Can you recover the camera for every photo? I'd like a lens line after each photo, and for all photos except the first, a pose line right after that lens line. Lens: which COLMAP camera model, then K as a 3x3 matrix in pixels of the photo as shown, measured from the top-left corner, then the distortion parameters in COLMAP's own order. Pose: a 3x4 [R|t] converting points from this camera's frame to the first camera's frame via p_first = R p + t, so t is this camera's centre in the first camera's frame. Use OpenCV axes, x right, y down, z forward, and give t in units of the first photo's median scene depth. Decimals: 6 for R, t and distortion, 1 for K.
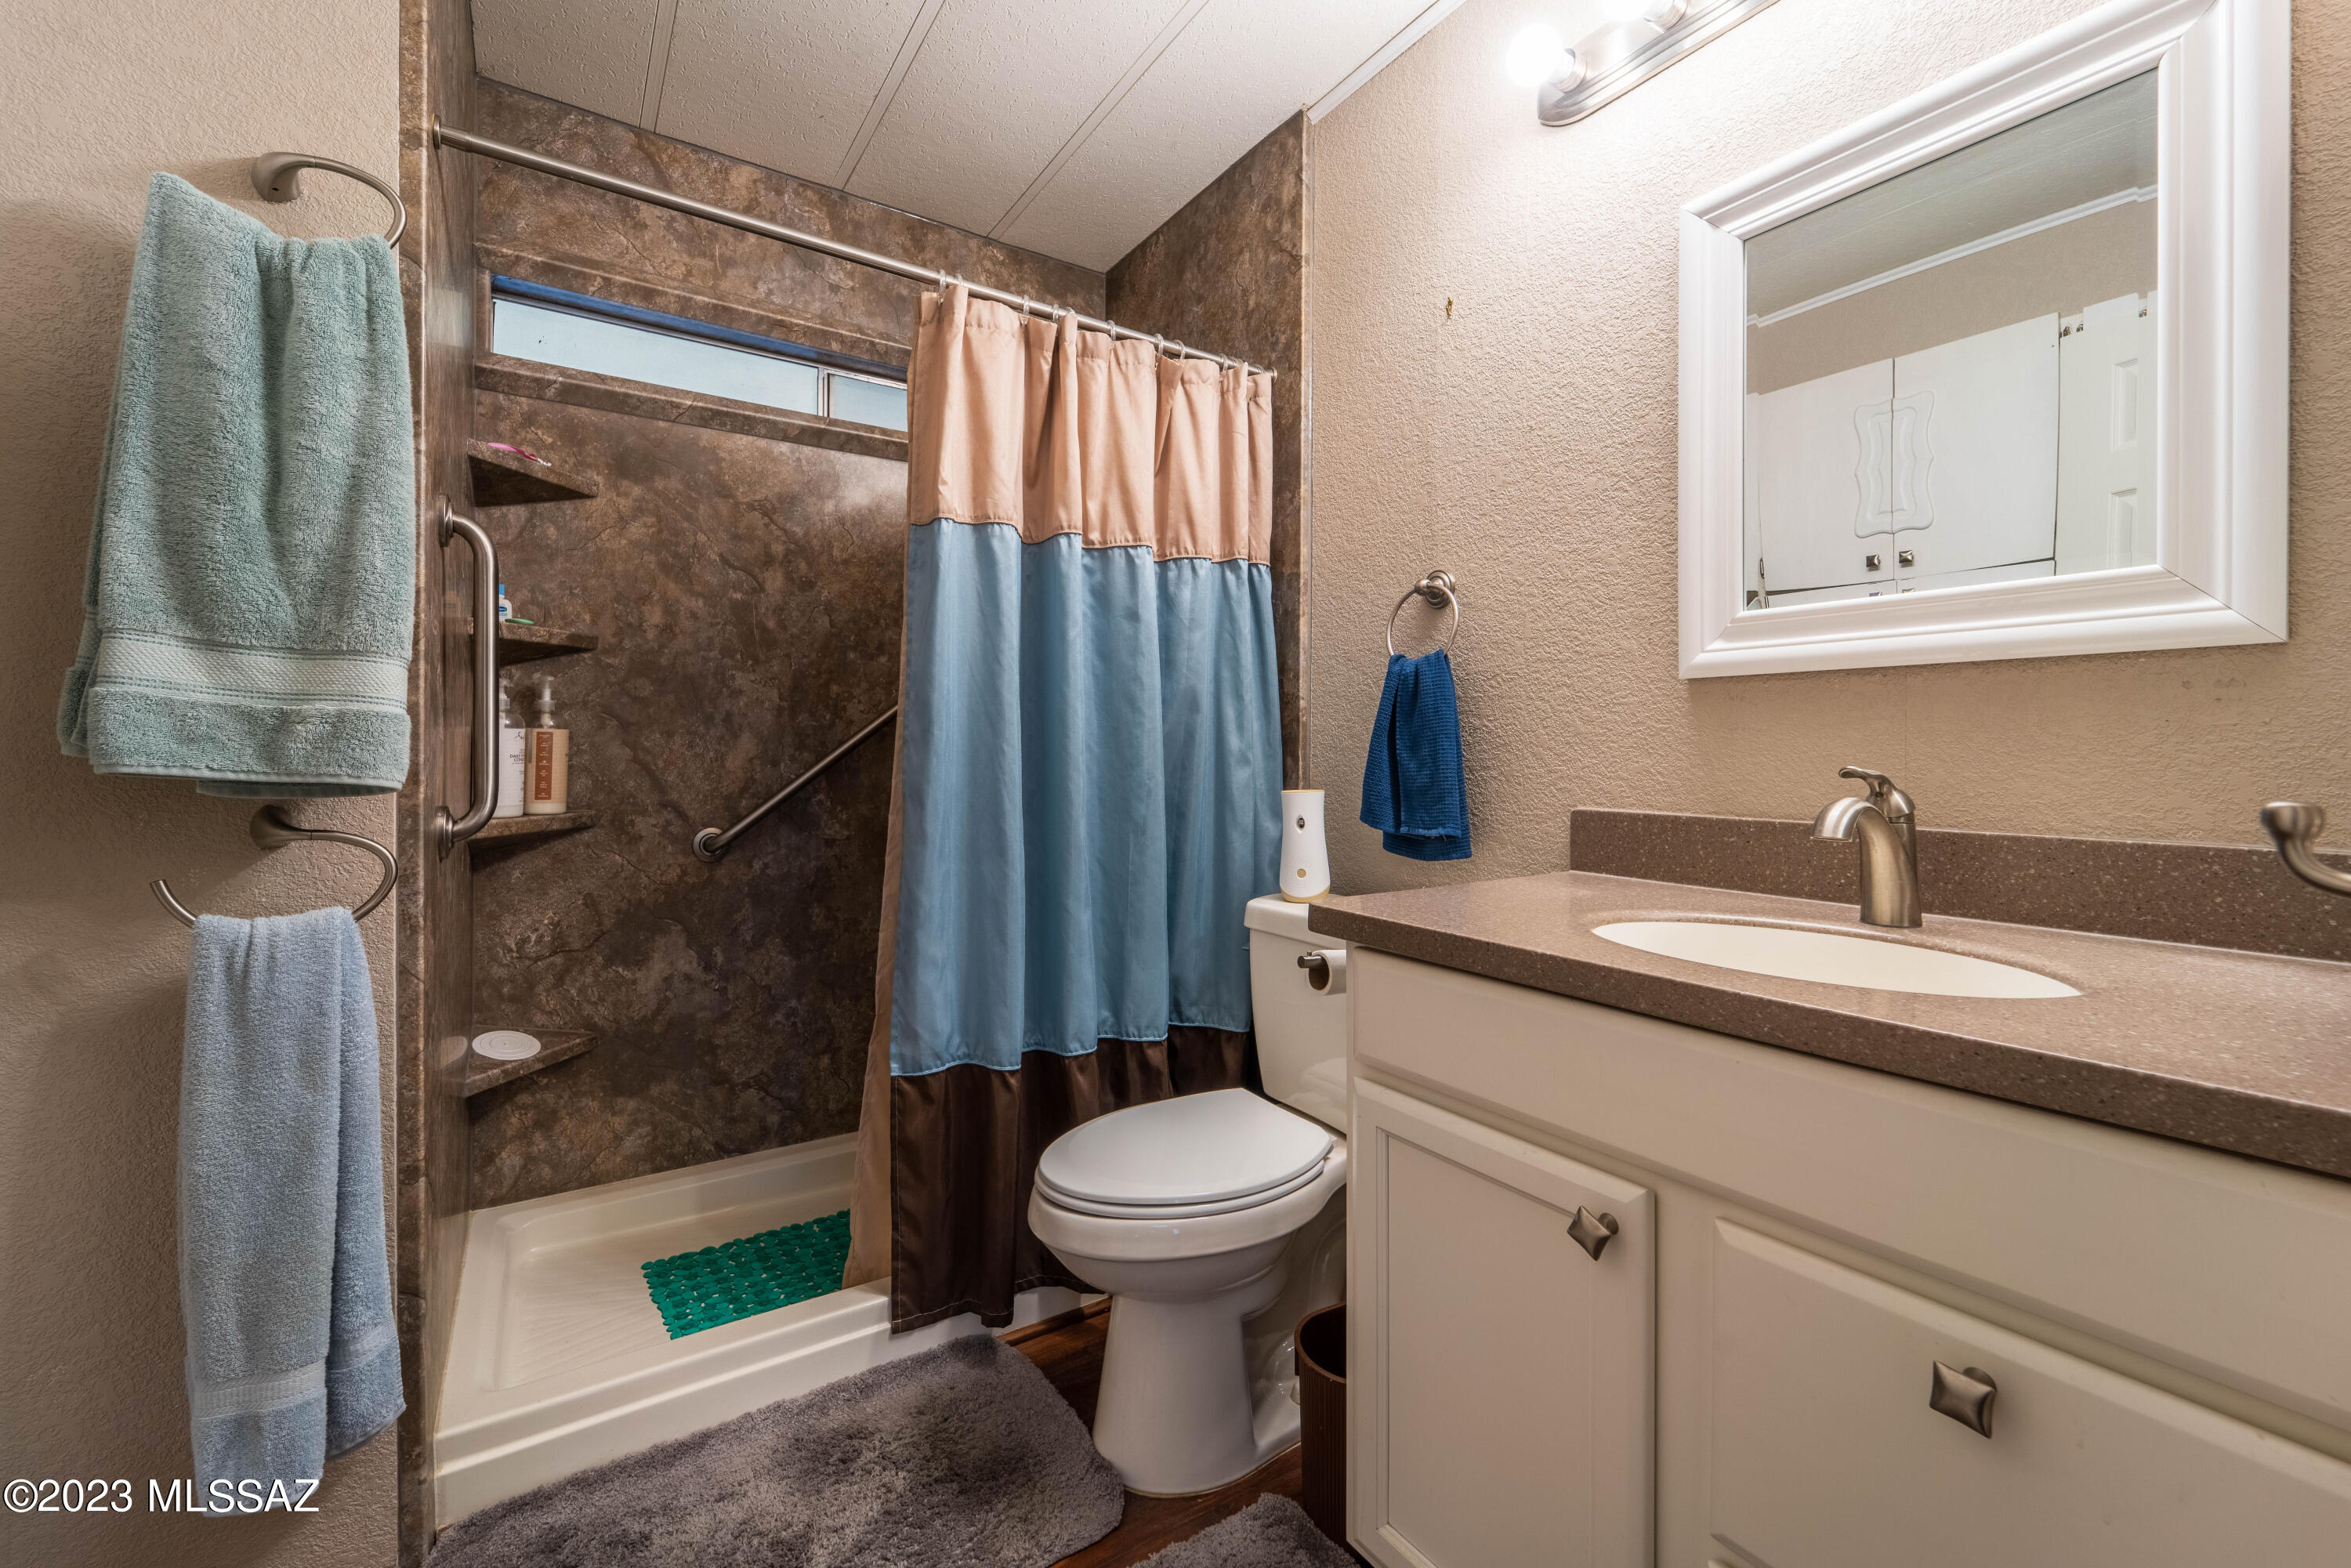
lens RADIAL K [[962.8, 0, 1171.7], [0, 962.8, 785.6], [0, 0, 1]] dist [-0.000501, -0.000742]
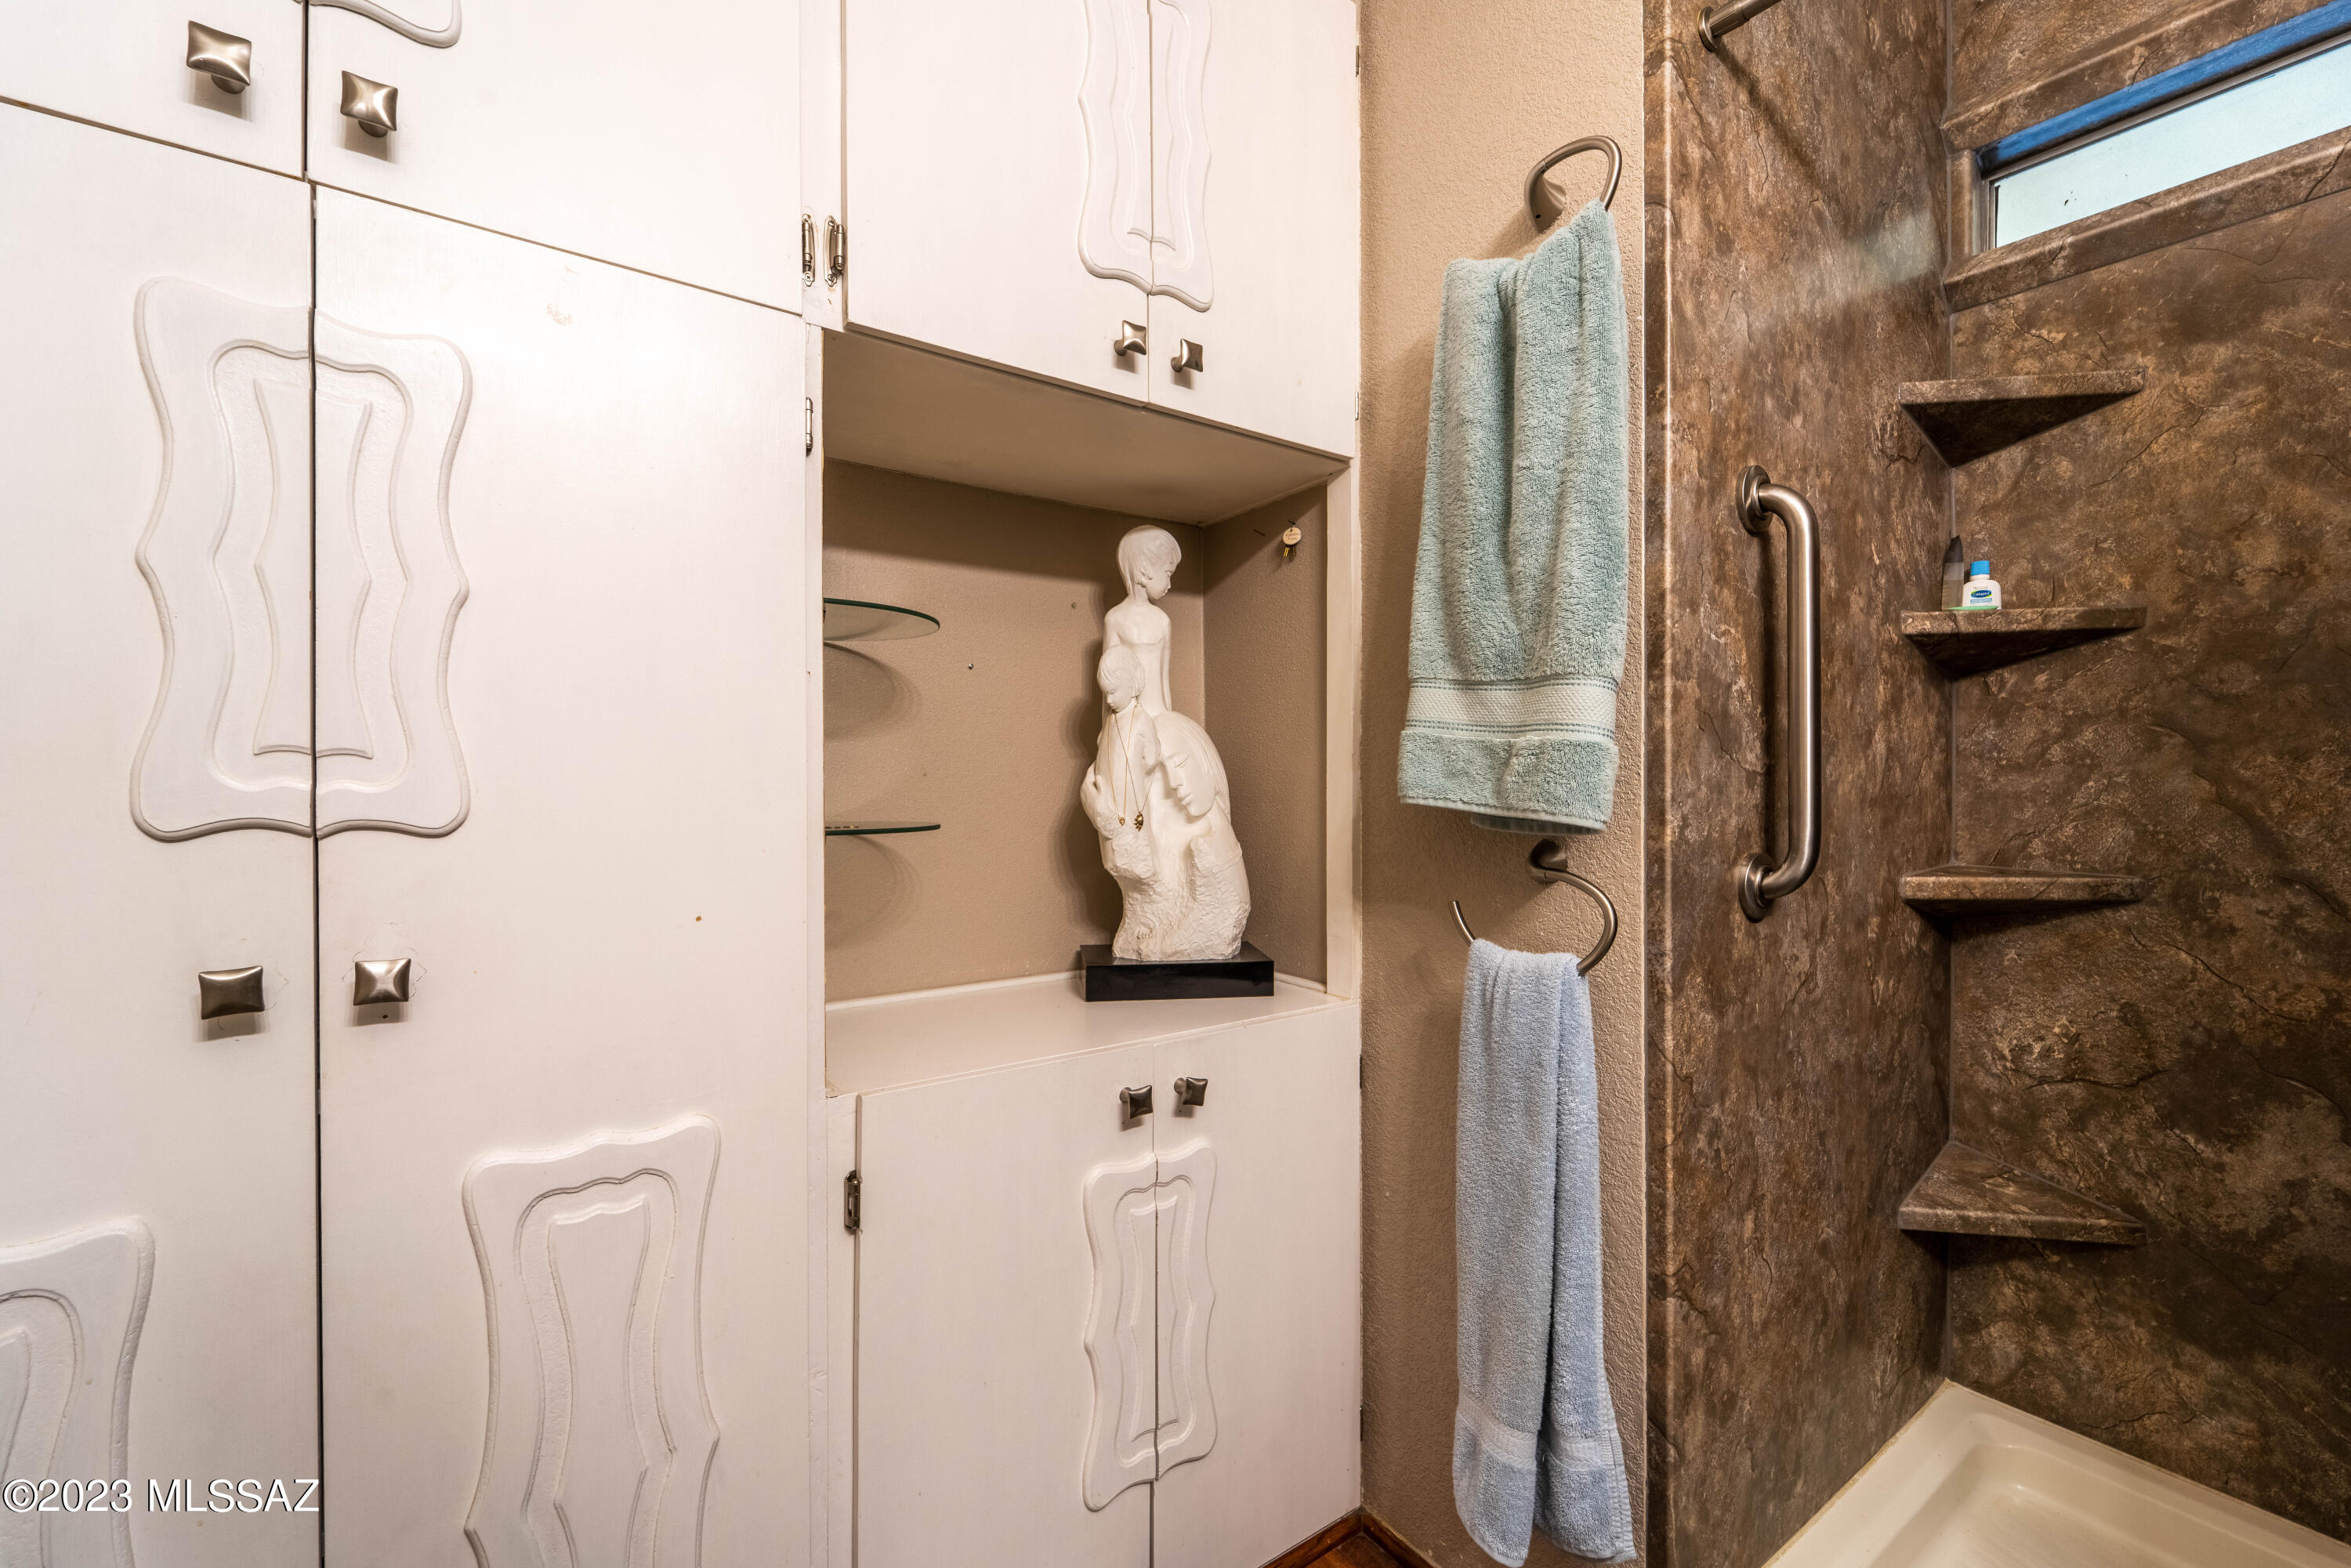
lens RADIAL K [[962.8, 0, 1171.7], [0, 962.8, 785.6], [0, 0, 1]] dist [-0.000501, -0.000742]
pose [[0.030569, 0.000925, -0.999532, 0.025065], [-0.036273, 0.999342, -0.000184, -0.012156], [0.998874, 0.036262, 0.030583, 0.339423]]
